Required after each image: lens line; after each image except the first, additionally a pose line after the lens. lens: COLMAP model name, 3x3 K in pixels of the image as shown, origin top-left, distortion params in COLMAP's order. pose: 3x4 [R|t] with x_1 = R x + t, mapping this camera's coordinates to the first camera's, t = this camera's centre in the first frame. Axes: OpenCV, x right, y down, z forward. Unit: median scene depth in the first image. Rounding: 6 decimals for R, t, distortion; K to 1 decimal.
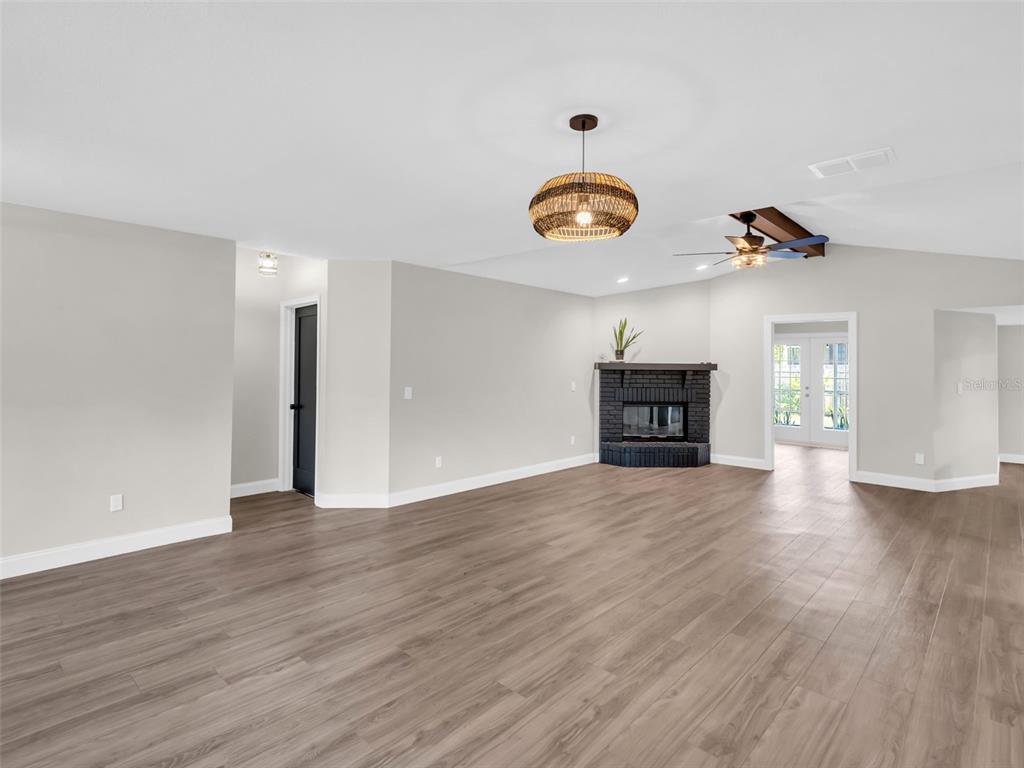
lens RADIAL K [[528.9, 0, 509.8], [0, 528.9, 372.1], [0, 0, 1]] dist [0.004259, -0.009689]
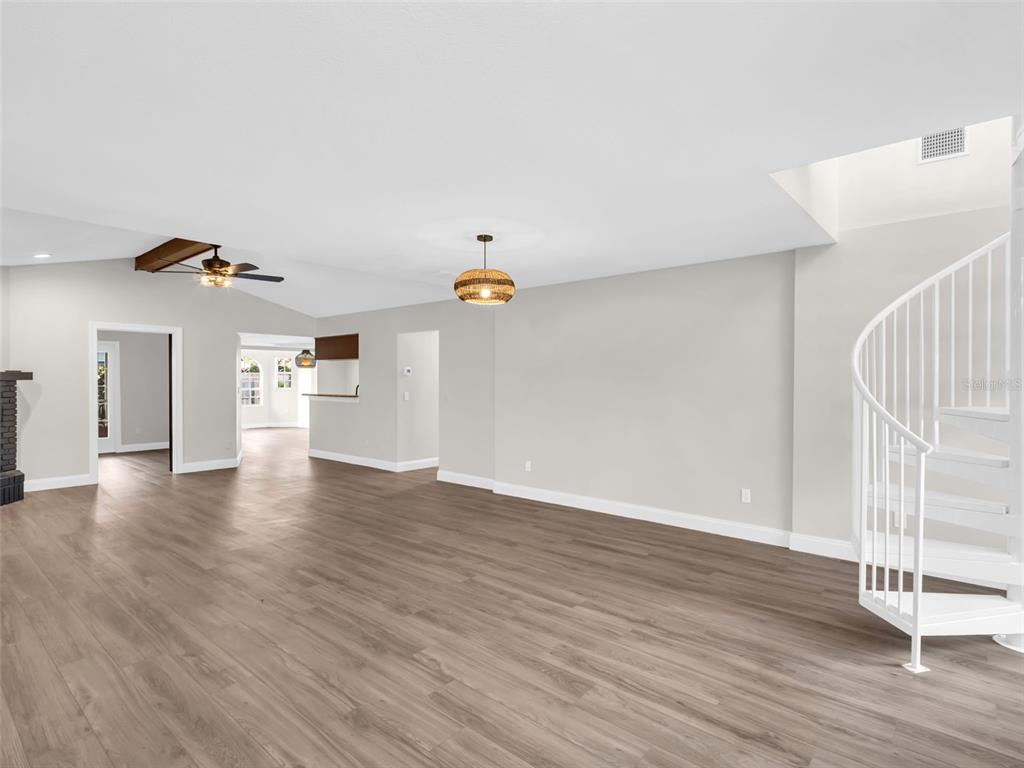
lens RADIAL K [[537.4, 0, 512.0], [0, 537.4, 384.0], [0, 0, 1]] dist [-0.000714, -0.000641]
pose [[-0.037621, -0.021462, 0.999062, -1.342248], [0.013601, 0.999666, 0.021987, -0.014363], [-0.999200, 0.014415, -0.037317, 0.773510]]
